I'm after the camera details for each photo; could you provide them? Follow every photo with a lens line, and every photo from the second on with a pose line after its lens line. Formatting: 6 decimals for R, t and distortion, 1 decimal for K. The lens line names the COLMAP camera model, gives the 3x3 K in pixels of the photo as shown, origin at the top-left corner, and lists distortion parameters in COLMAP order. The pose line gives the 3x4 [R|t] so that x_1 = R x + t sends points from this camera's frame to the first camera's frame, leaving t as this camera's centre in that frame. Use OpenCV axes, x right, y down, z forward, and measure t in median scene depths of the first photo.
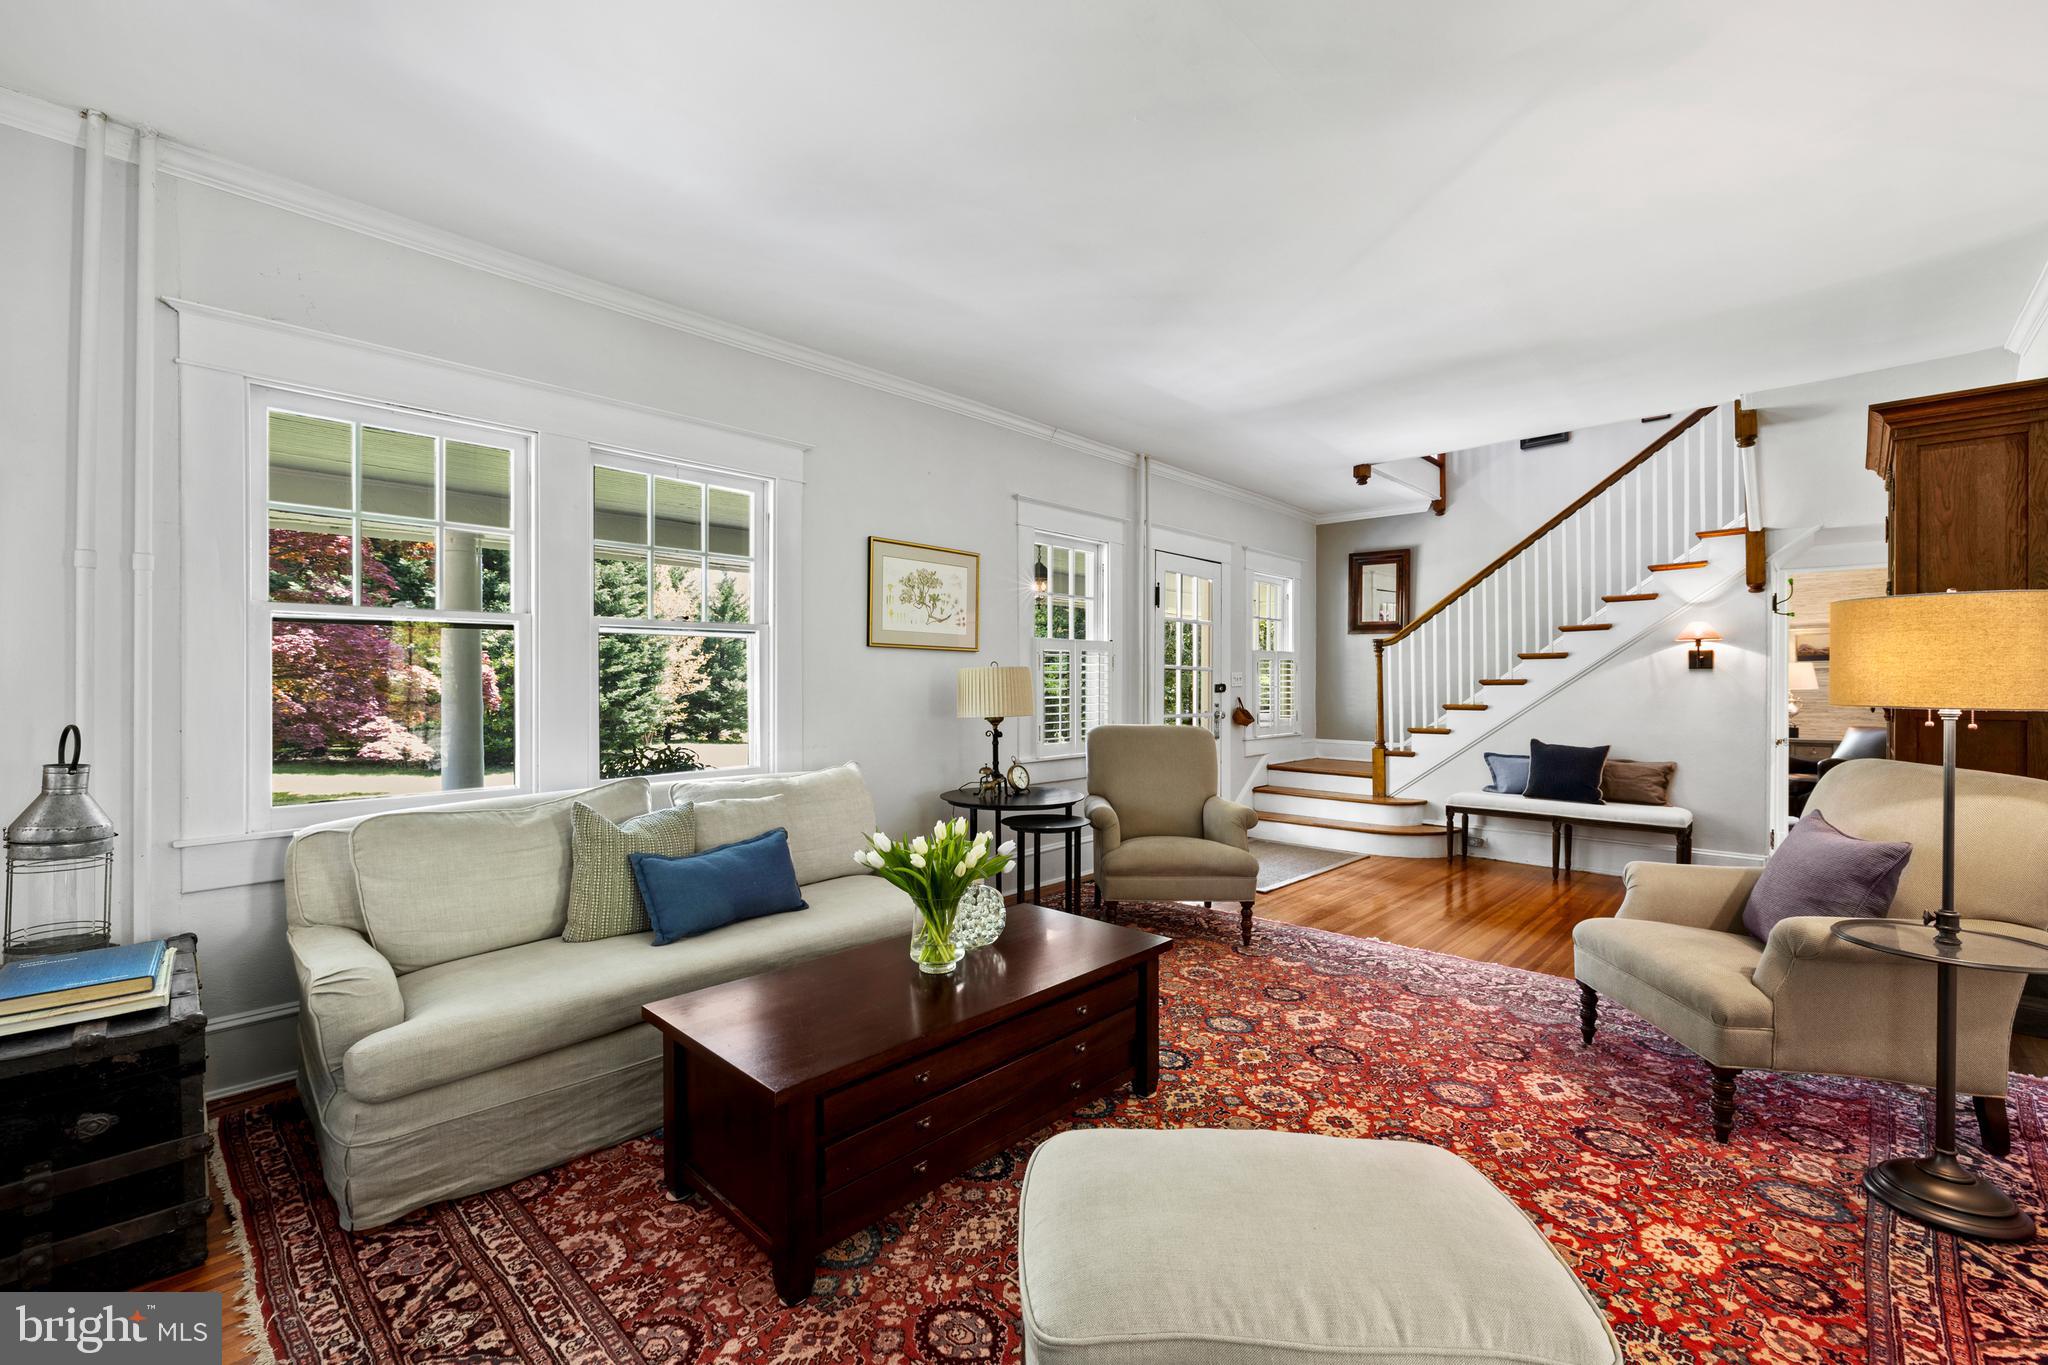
lens RADIAL K [[857.3, 0, 1024.0], [0, 857.3, 682.5], [0, 0, 1]] dist [-0.006845, 0.000437]
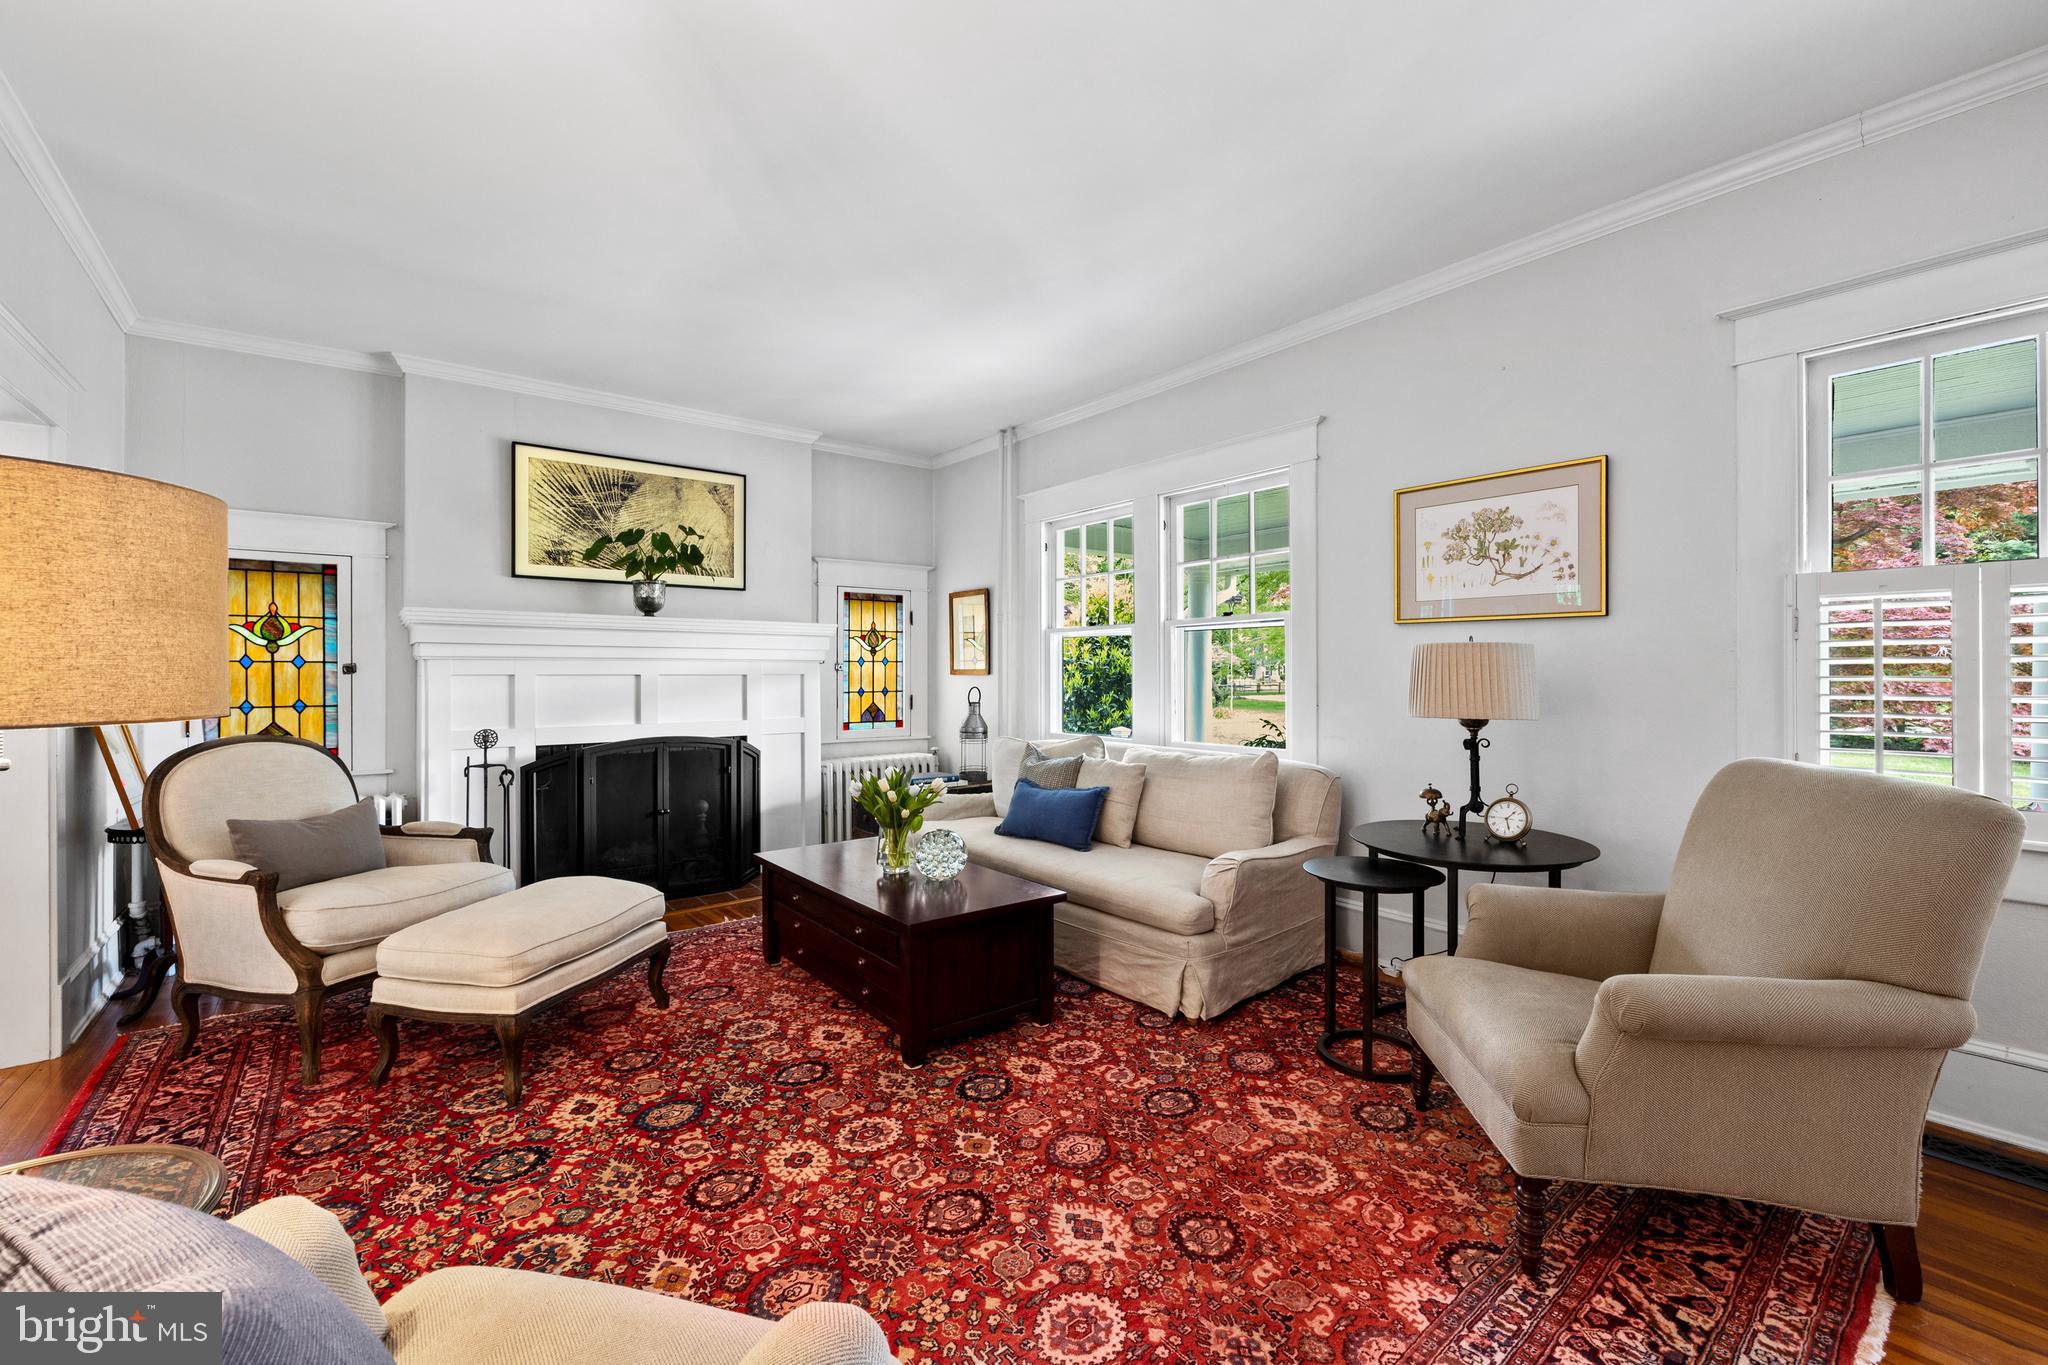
lens RADIAL K [[852.2, 0, 1018.7], [0, 852.2, 669.7], [0, 0, 1]] dist [-0.002304, -0.000259]
pose [[-0.149234, 0.000141, -0.988802, 0.942564], [0.003433, 0.999994, -0.000376, 0.001206], [0.988796, -0.003451, -0.149234, 1.055394]]
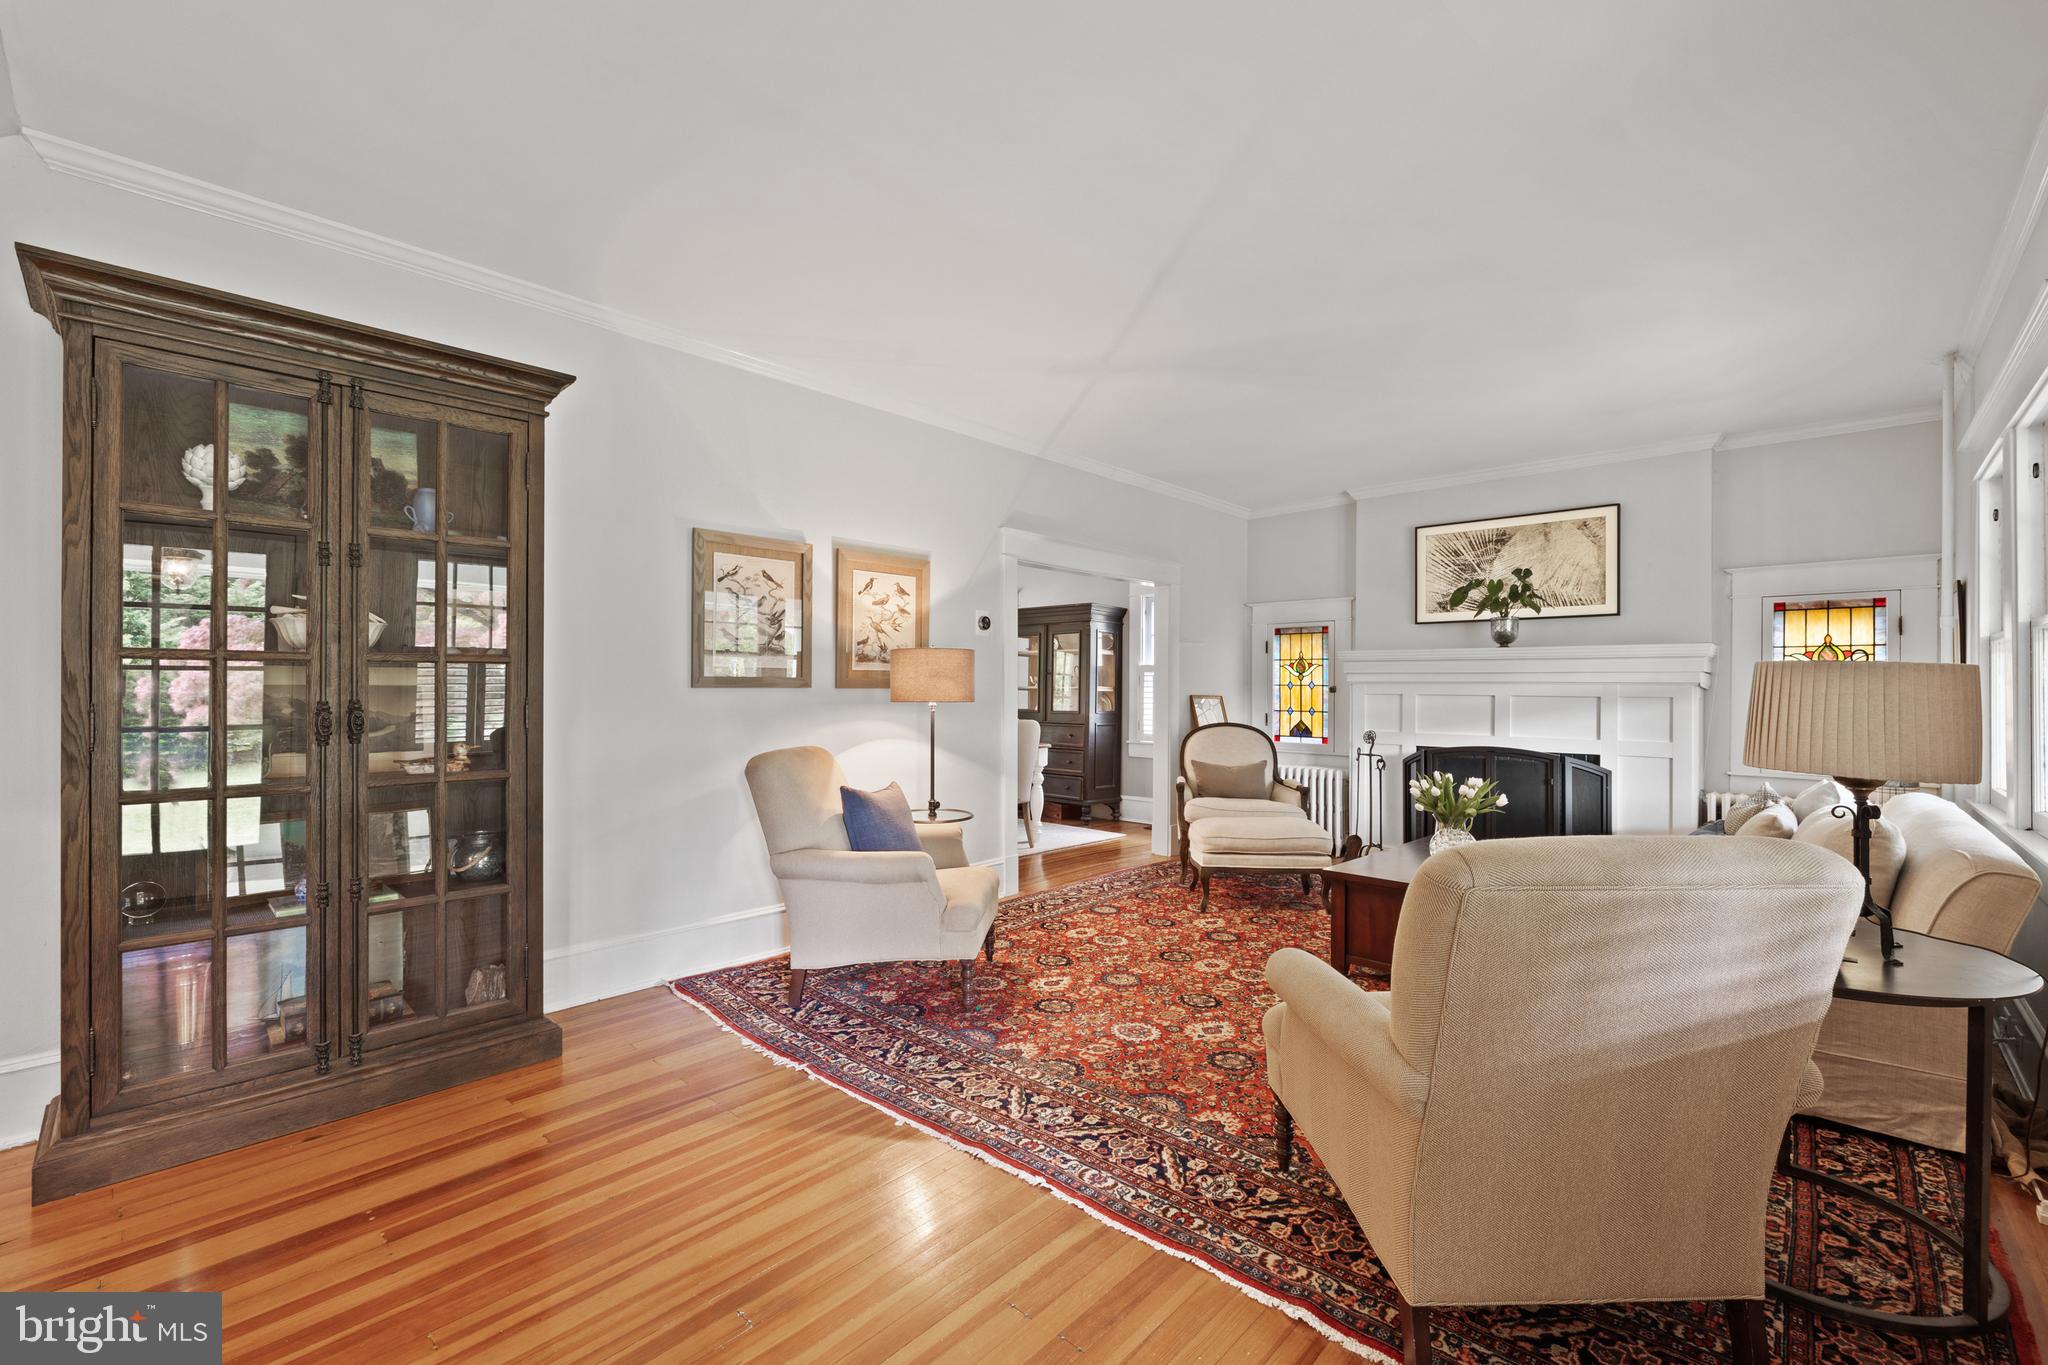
lens RADIAL K [[857.3, 0, 1024.0], [0, 857.3, 682.5], [0, 0, 1]] dist [-0.006845, 0.000437]
pose [[-0.999981, -0.003773, 0.004942, 0.555499], [-0.003807, 0.999968, -0.007044, -0.004086], [-0.004915, -0.007062, -0.999963, 2.027293]]
